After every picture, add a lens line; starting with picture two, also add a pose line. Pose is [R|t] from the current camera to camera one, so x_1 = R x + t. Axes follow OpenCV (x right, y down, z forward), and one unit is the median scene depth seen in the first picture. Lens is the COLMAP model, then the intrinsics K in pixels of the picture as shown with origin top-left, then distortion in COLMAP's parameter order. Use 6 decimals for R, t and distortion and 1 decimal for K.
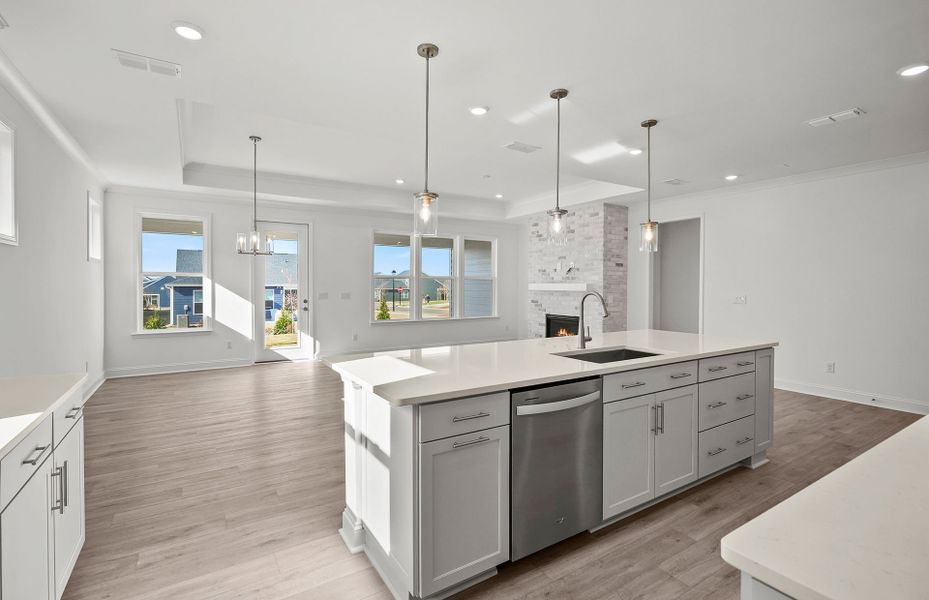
lens RADIAL K [[432.0, 0, 466.4], [0, 432.0, 295.4], [0, 0, 1]] dist [-0.000659, 0.000730]
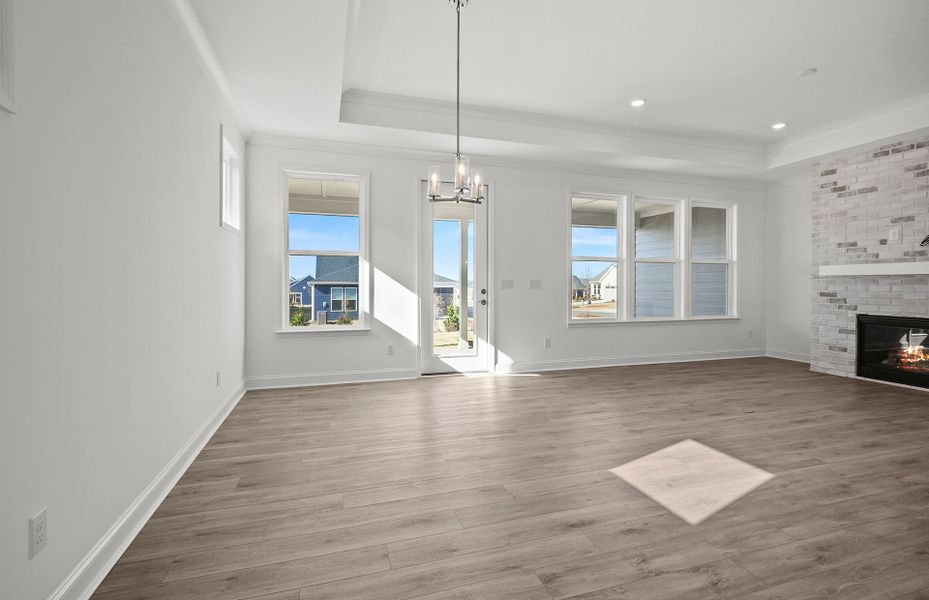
lens RADIAL K [[432.0, 0, 470.4], [0, 432.0, 289.2], [0, 0, 1]] dist [-0.000659, 0.000730]
pose [[0.969942, -0.000650, -0.243334, -0.205283], [-0.002871, 0.999896, -0.014117, 0.018284], [0.243318, 0.014391, 0.969840, 0.274431]]
